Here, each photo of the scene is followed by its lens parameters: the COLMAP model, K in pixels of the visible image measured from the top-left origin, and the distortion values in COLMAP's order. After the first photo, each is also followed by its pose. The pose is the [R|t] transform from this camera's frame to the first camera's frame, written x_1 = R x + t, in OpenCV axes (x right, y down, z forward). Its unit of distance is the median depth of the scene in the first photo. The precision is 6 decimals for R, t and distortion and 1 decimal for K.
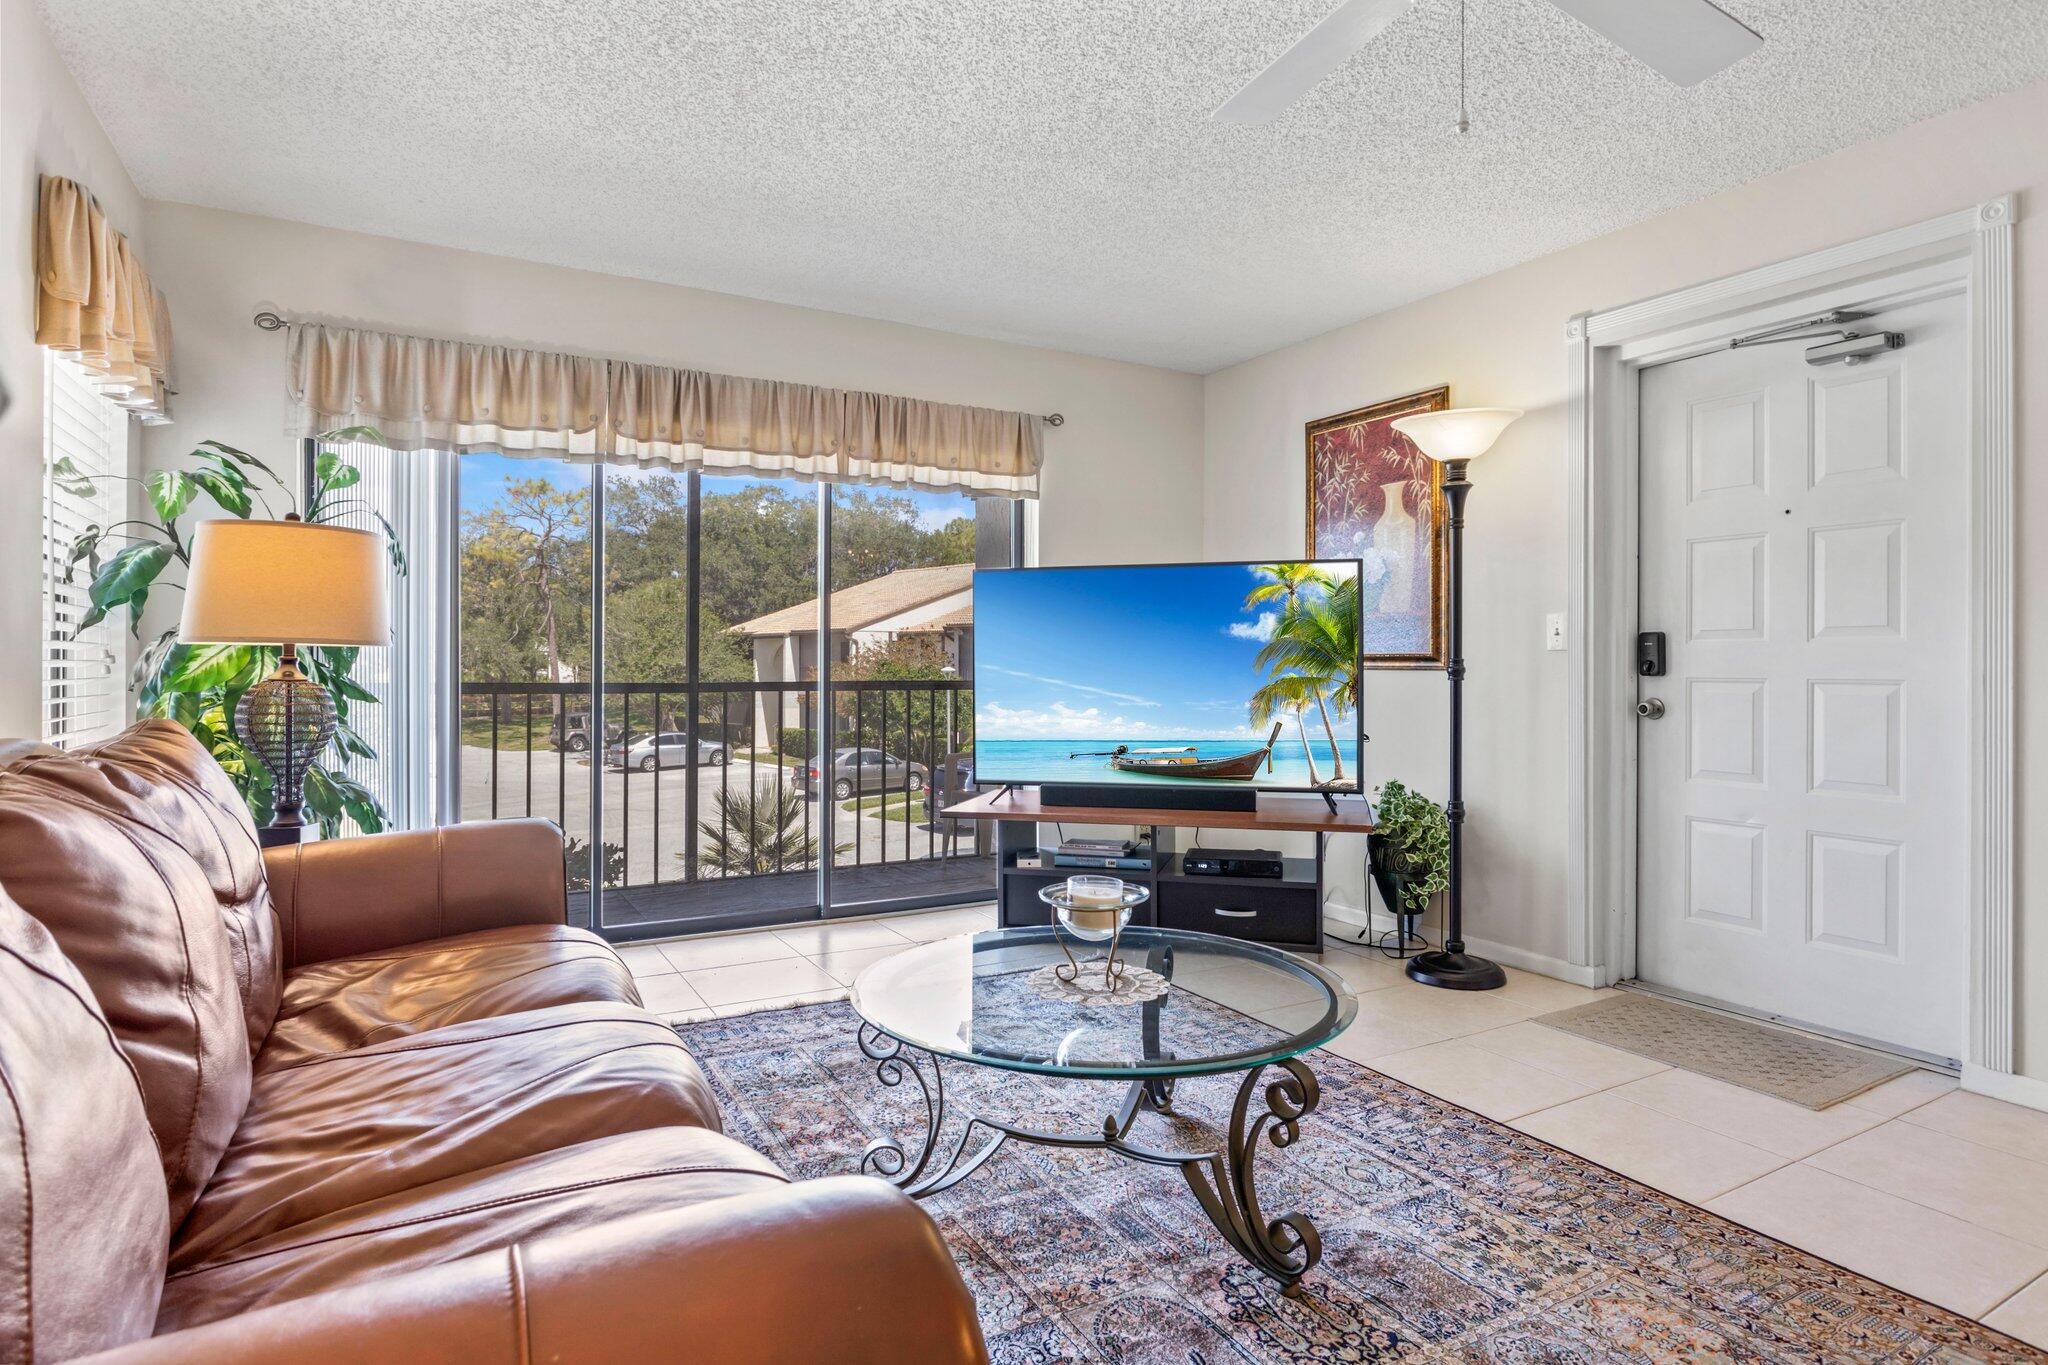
lens RADIAL K [[1103.1, 0, 1039.6], [0, 1103.1, 673.0], [0, 0, 1]] dist [-0.002125, 0.001853]
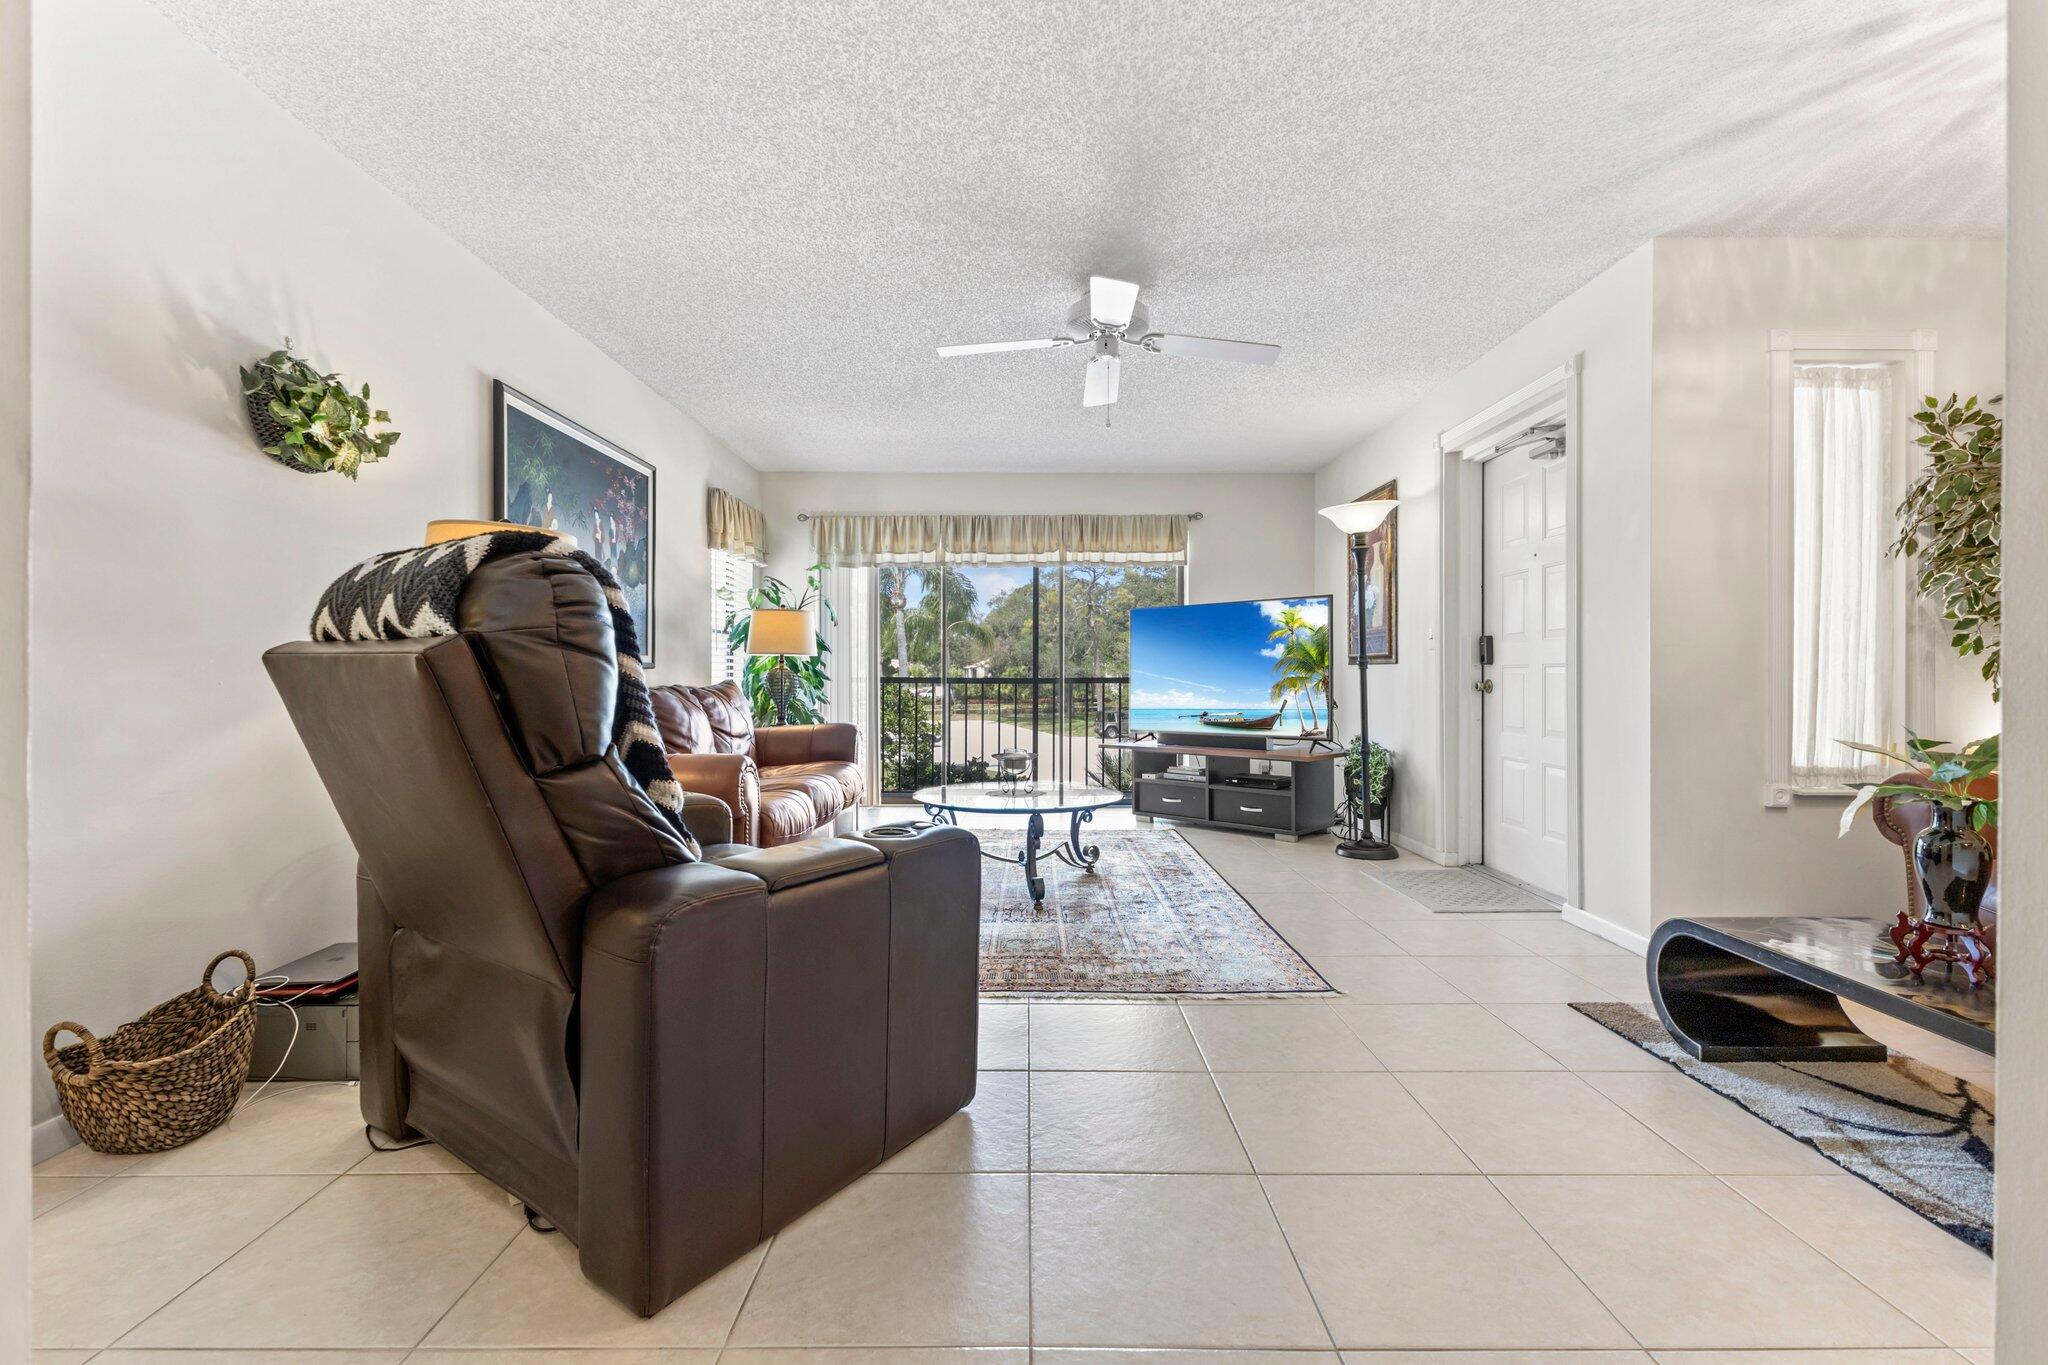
lens RADIAL K [[892.0, 0, 1034.8], [0, 892.0, 682.2], [0, 0, 1]] dist [0.015869, -0.000481]
pose [[0.871209, -0.000126, -0.490912, 0.553238], [-0.001095, 0.999997, -0.002199, 0.027037], [0.490911, 0.002454, 0.871206, -0.342264]]
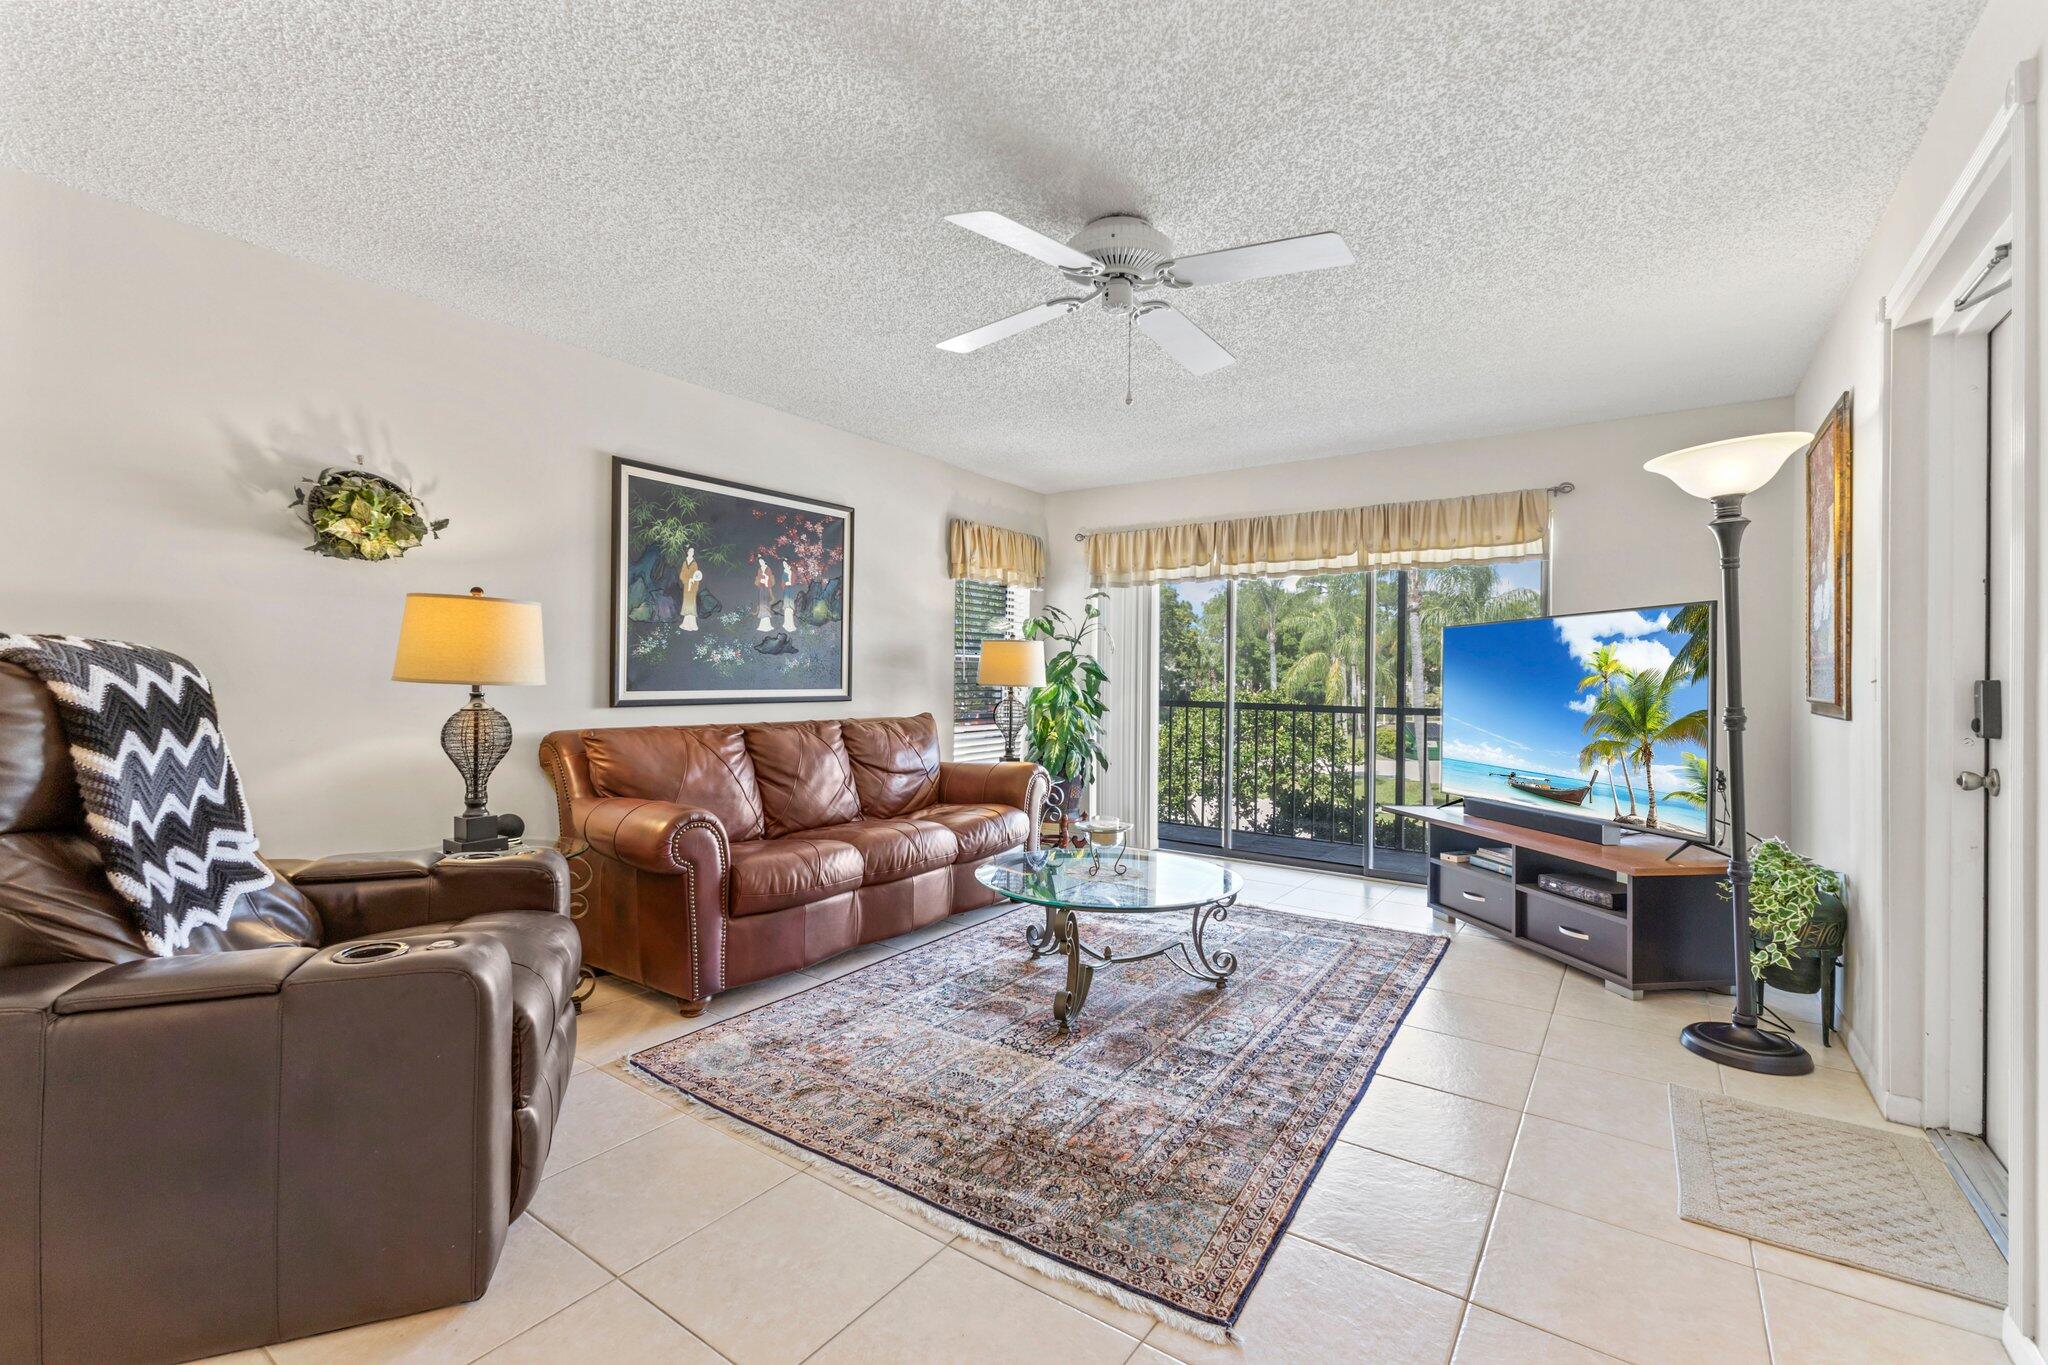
lens RADIAL K [[892.0, 0, 1036.6], [0, 892.0, 673.3], [0, 0, 1]] dist [0.015869, -0.000481]
pose [[0.432784, -0.002960, -0.901493, 0.744130], [-0.015064, 0.999831, -0.010515, -0.022657], [0.901372, 0.018131, 0.432666, 0.127105]]
